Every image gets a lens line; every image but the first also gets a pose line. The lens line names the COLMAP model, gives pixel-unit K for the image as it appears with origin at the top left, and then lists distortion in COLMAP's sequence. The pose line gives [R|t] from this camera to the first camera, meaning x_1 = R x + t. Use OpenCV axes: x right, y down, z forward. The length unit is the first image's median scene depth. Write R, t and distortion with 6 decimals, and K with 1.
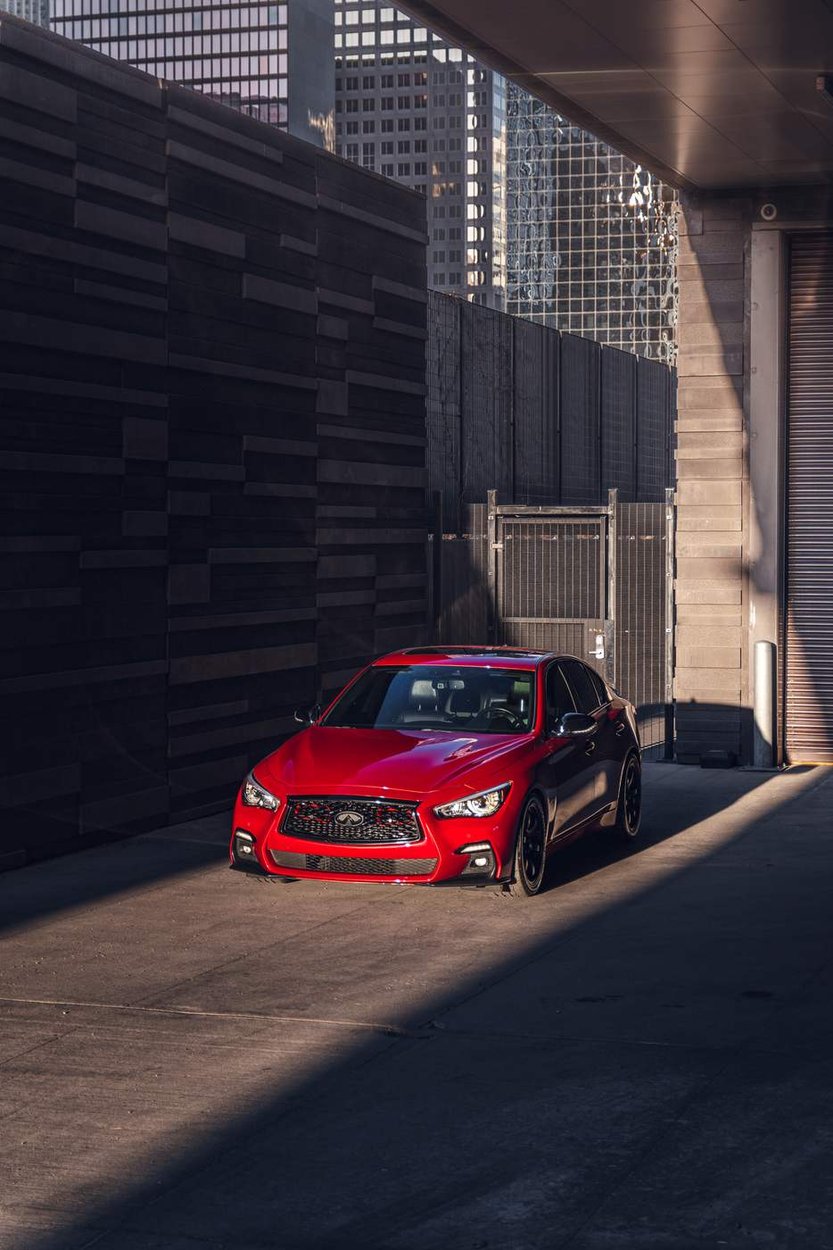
lens RADIAL K [[2550.5, 0, 455.3], [0, 2550.5, 614.8], [0, 0, 1]] dist [0.069899, 0.000000]
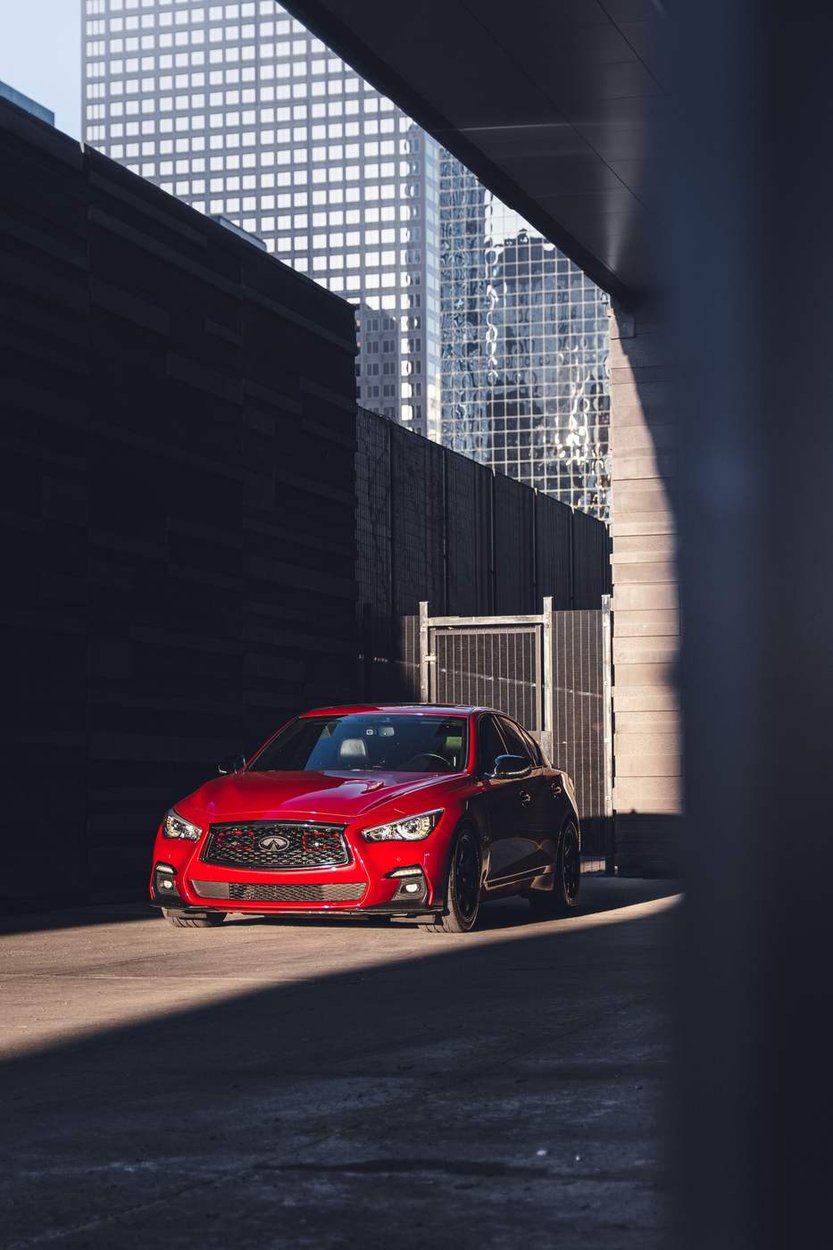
lens RADIAL K [[2608.3, 0, 429.1], [0, 2608.3, 619.3], [0, 0, 1]] dist [0.078527, 0.000000]
pose [[0.999868, -0.008185, 0.014036, 0.002378], [0.009623, 0.994359, -0.105630, 0.066379], [-0.013092, 0.105752, 0.994306, 0.009716]]
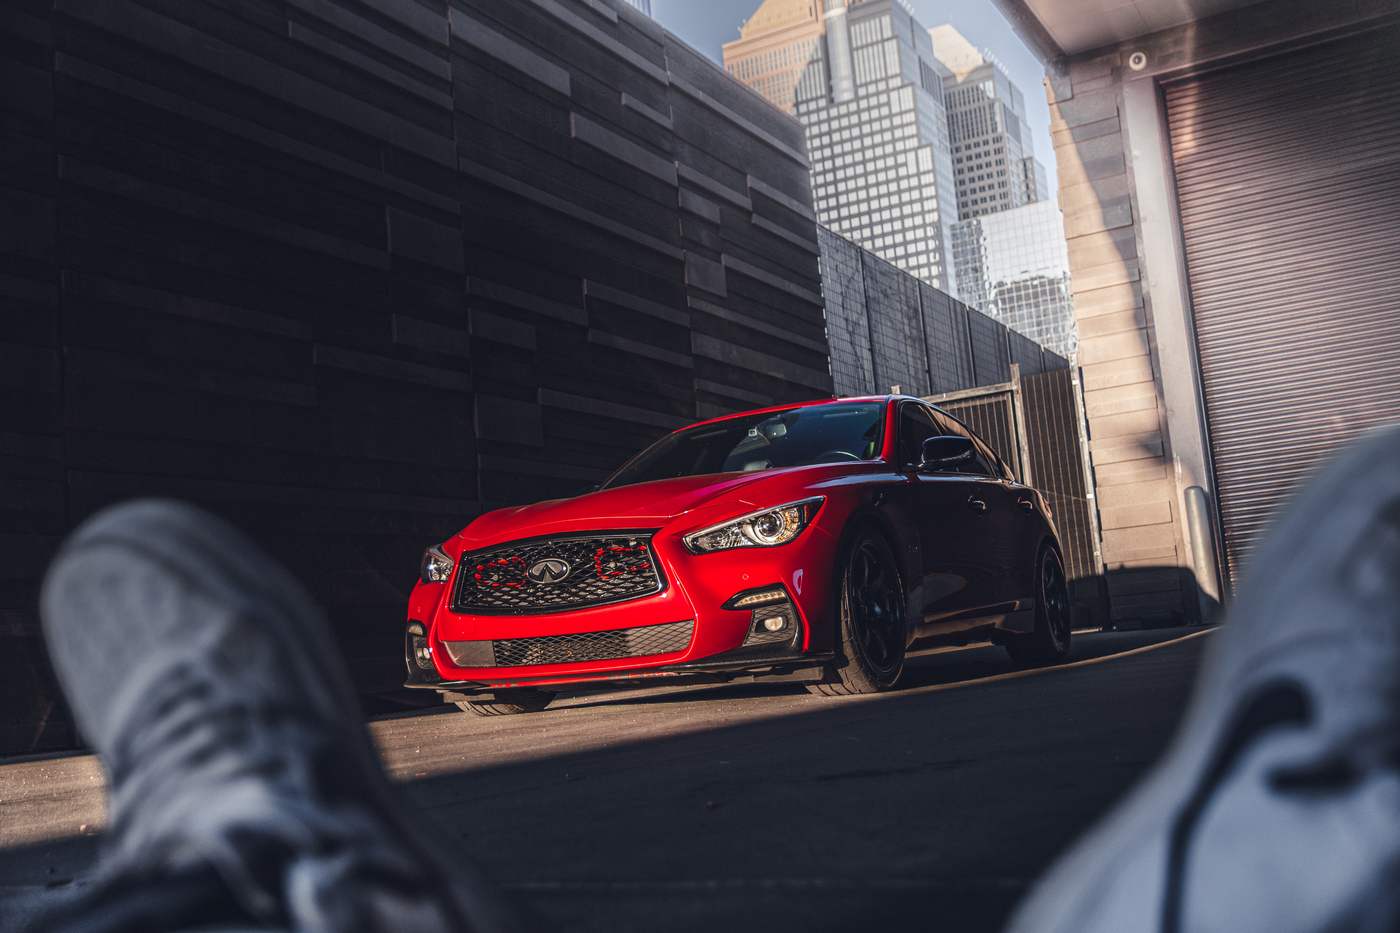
lens RADIAL K [[1466.5, 0, 700.1], [0, 1466.5, 459.4], [0, 0, 1]] dist [-0.011250, 0.000000]
pose [[0.978902, -0.113105, -0.170171, 0.036057], [0.083990, 0.981944, -0.169503, 0.076392], [0.186270, 0.151635, 0.970727, 0.443275]]
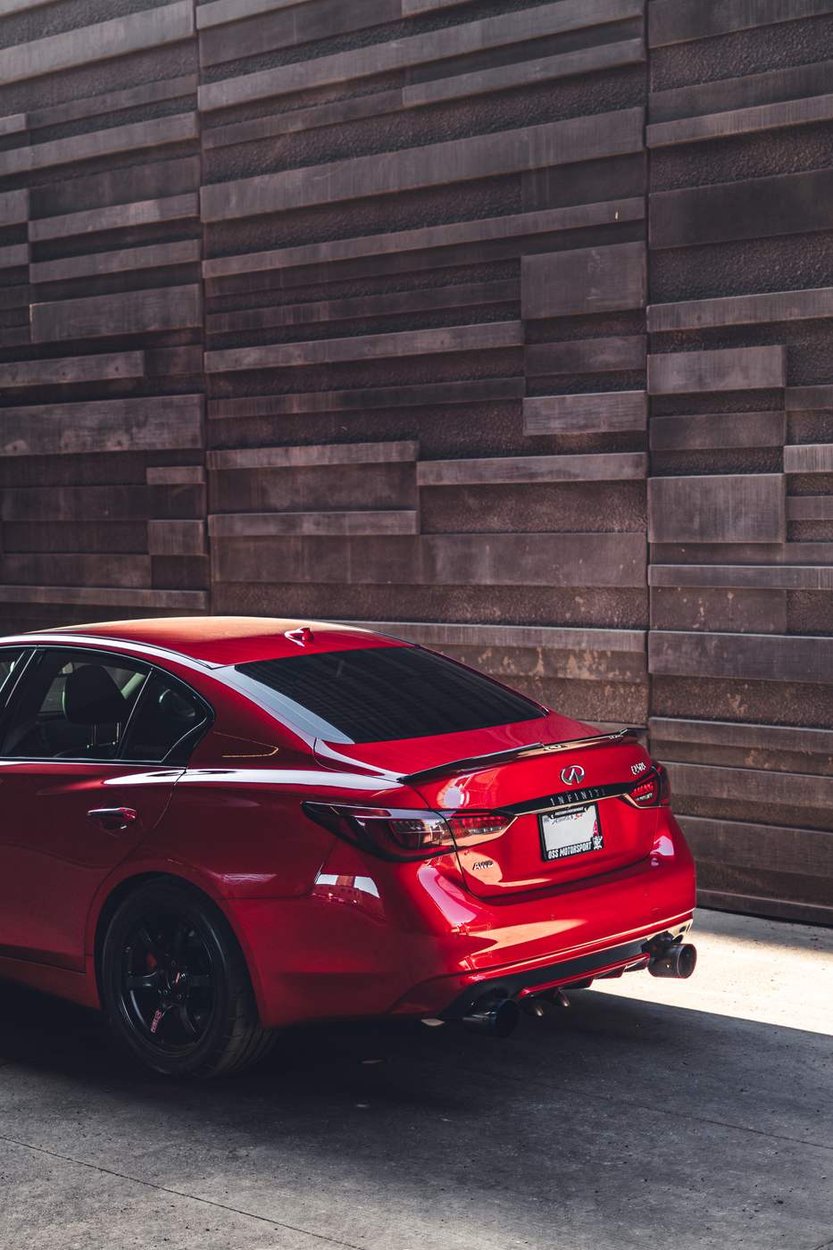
lens RADIAL K [[2063.7, 0, 414.4], [0, 2063.7, 623.8], [0, 0, 1]] dist [0.133669, 0.000000]
pose [[-0.438000, 0.034269, -0.898322, 0.298118], [-0.030065, 0.998156, 0.052736, -0.007300], [0.898472, 0.050106, -0.436162, 0.964991]]
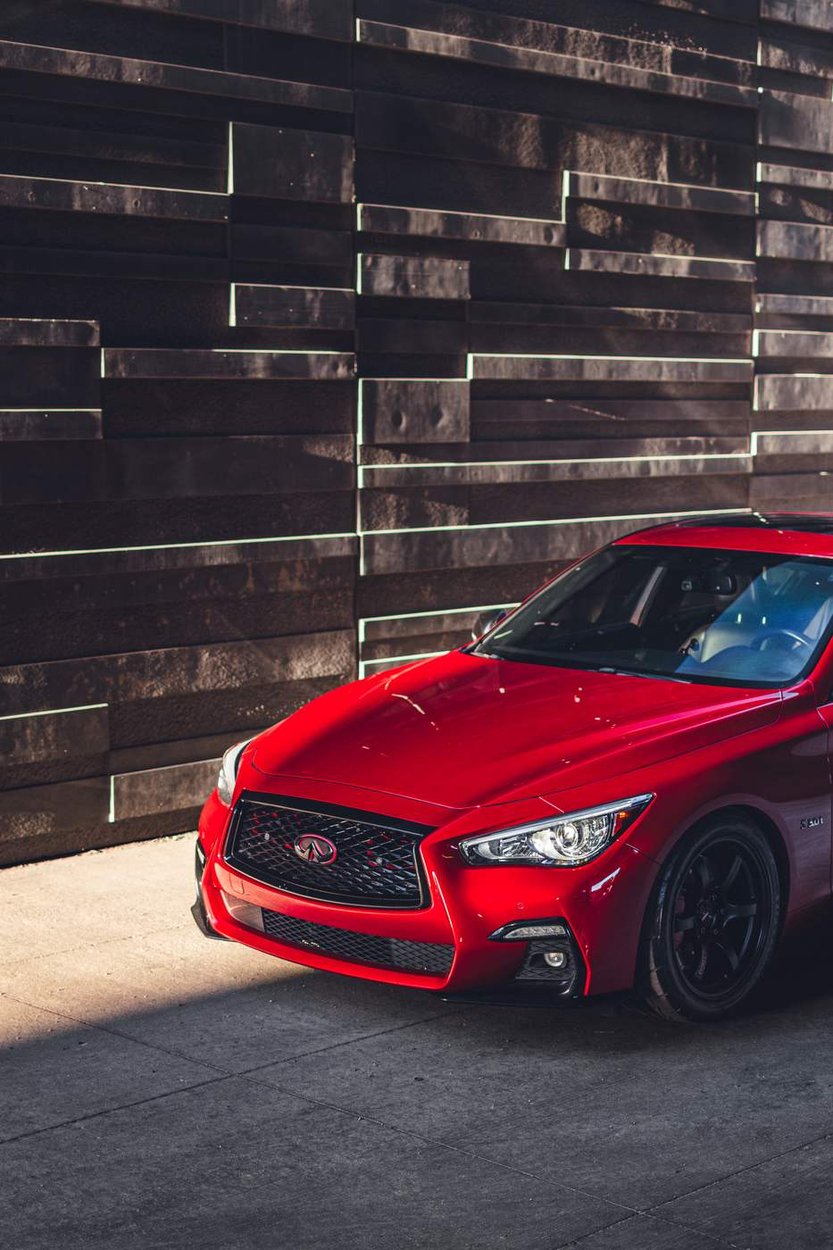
lens RADIAL K [[2550.5, 0, 413.0], [0, 2550.5, 637.8], [0, 0, 1]] dist [0.069899, 0.000000]
pose [[0.918592, 0.033398, -0.393794, 0.115586], [-0.010249, 0.998101, 0.060743, 0.004423], [0.395074, -0.051762, 0.917190, 0.362760]]
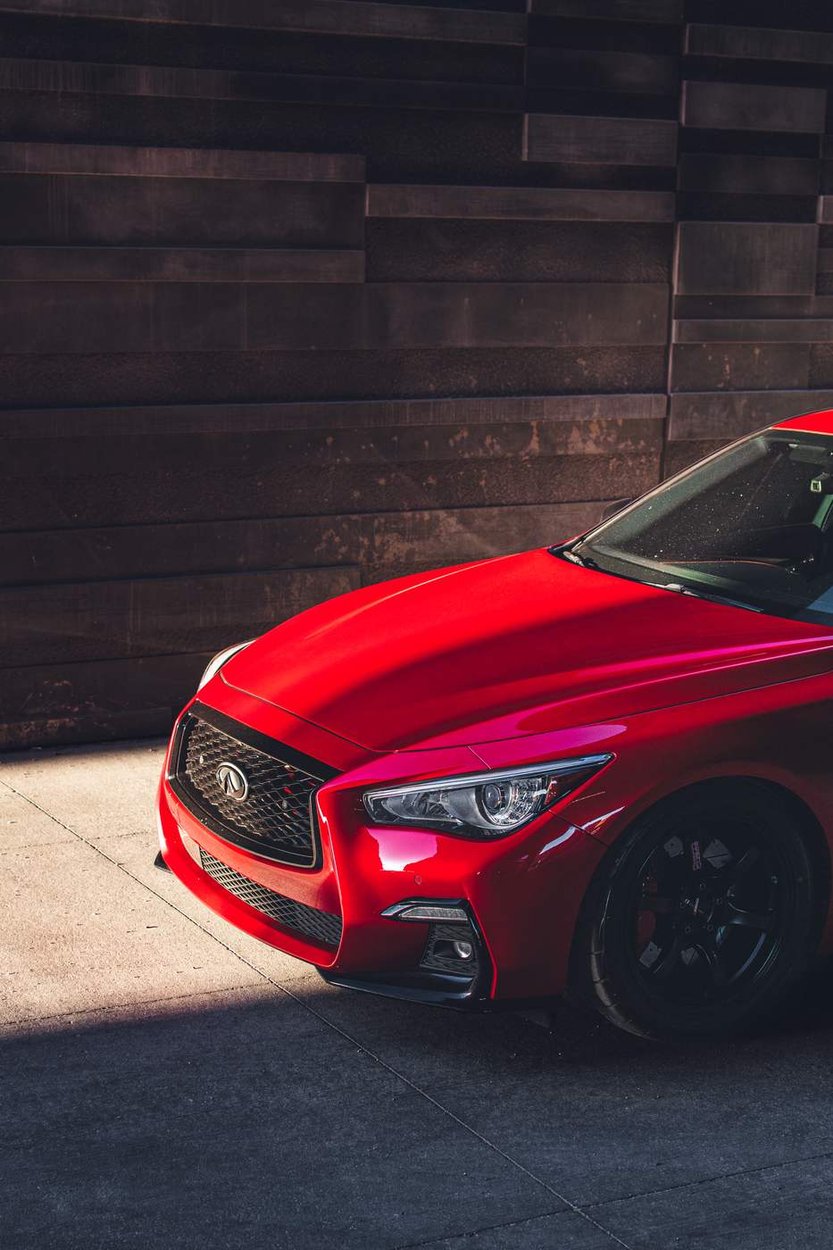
lens RADIAL K [[2271.3, 0, 419.4], [0, 2271.3, 613.8], [0, 0, 1]] dist [0.069143, 0.000000]
pose [[0.726804, 0.125148, -0.675347, 0.155708], [-0.040218, 0.989327, 0.140049, -0.001862], [0.685666, -0.074627, 0.724081, 0.494315]]
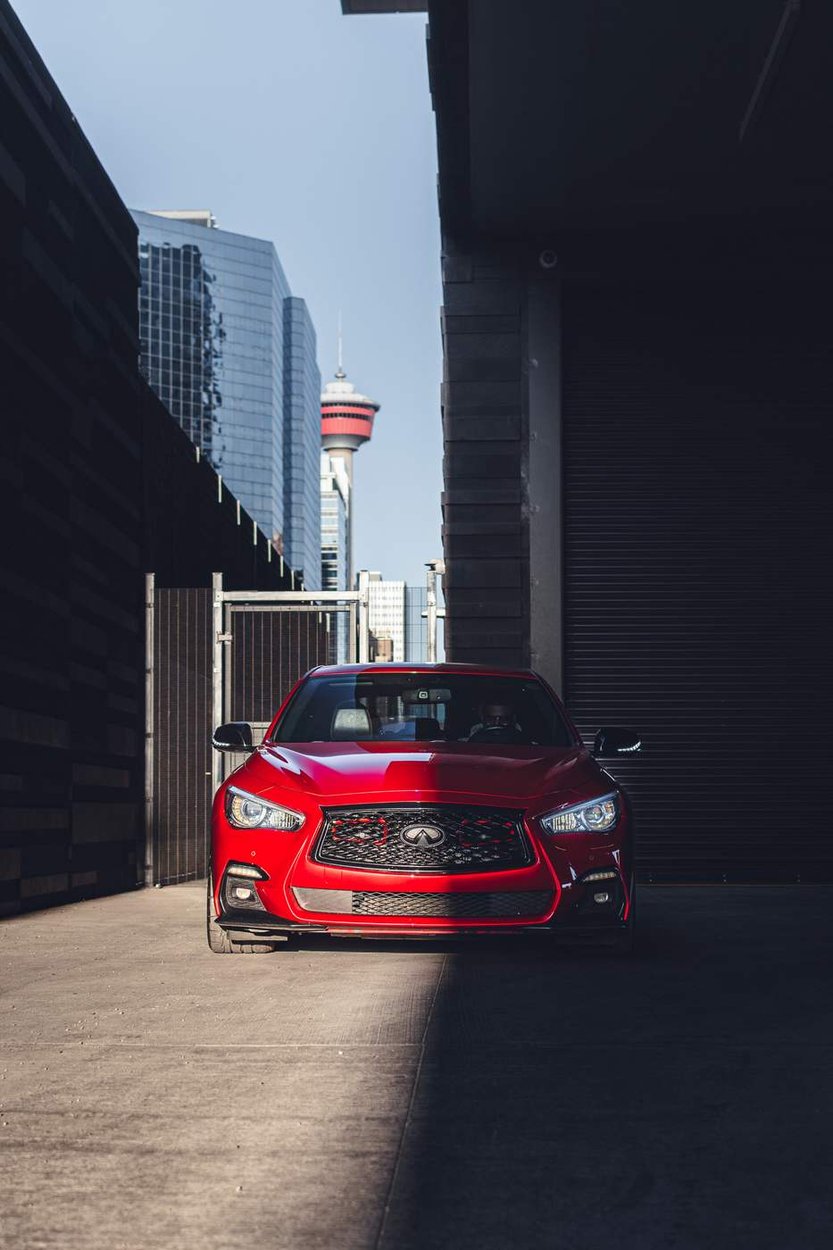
lens RADIAL K [[2271.3, 0, 419.9], [0, 2271.3, 632.5], [0, 0, 1]] dist [0.069143, 0.000000]
pose [[0.958818, 0.021265, 0.283223, -0.142371], [0.012995, 0.992865, -0.118537, 0.064849], [-0.283723, 0.117336, 0.951700, 0.275233]]
